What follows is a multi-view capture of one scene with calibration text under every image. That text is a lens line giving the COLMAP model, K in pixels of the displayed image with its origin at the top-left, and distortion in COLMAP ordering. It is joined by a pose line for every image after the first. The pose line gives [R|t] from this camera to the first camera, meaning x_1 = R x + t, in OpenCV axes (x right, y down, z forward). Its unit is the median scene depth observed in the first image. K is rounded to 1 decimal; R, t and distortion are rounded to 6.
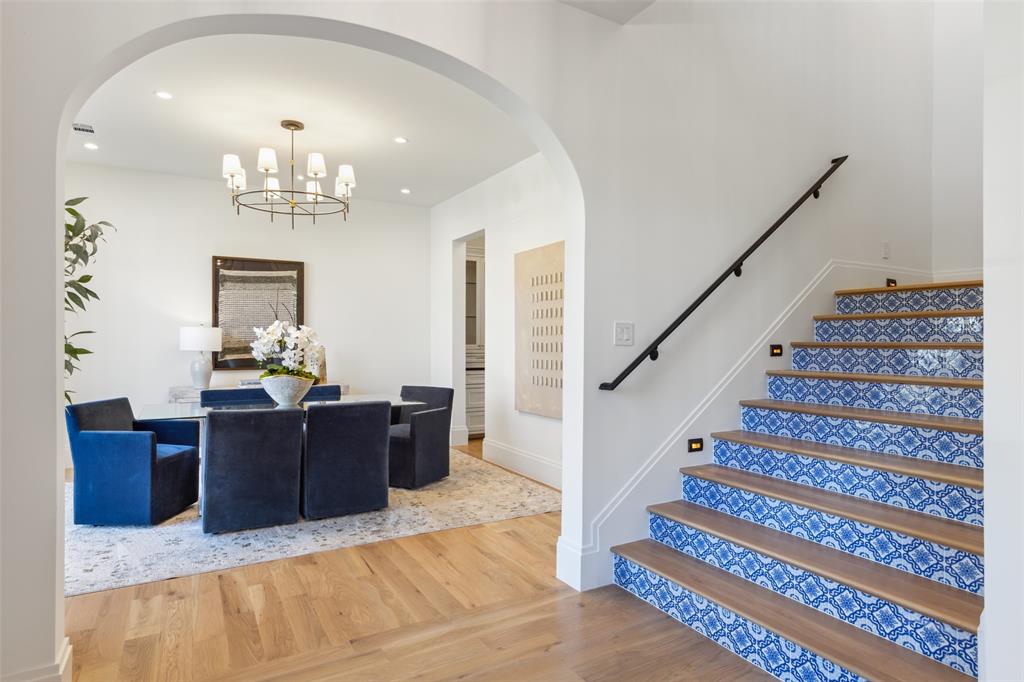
lens RADIAL K [[626.3, 0, 564.3], [0, 626.3, 337.5], [0, 0, 1]] dist [0.005194, -0.002658]
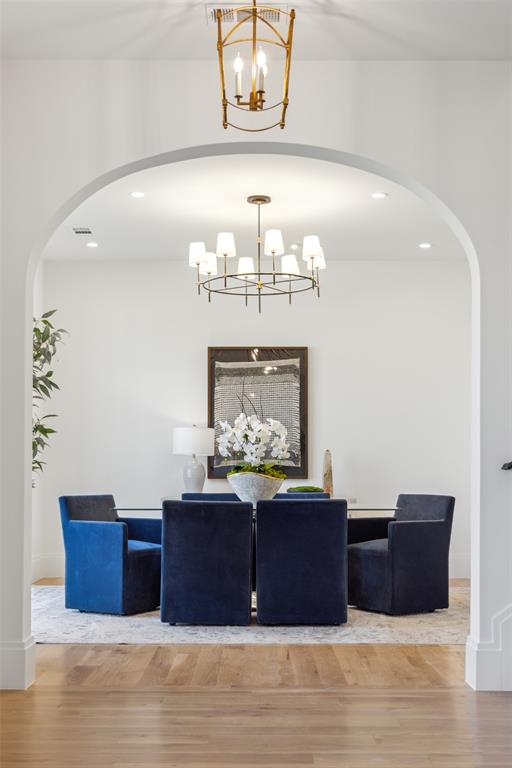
lens RADIAL K [[1101.8, 0, 255.7], [0, 1101.8, 386.1], [0, 0, 1]] dist [-0.009903, 0.000000]
pose [[0.852320, -0.046931, -0.520910, 0.404717], [0.009084, 0.997144, -0.074972, 0.054706], [0.522941, 0.059168, 0.850313, -0.368069]]
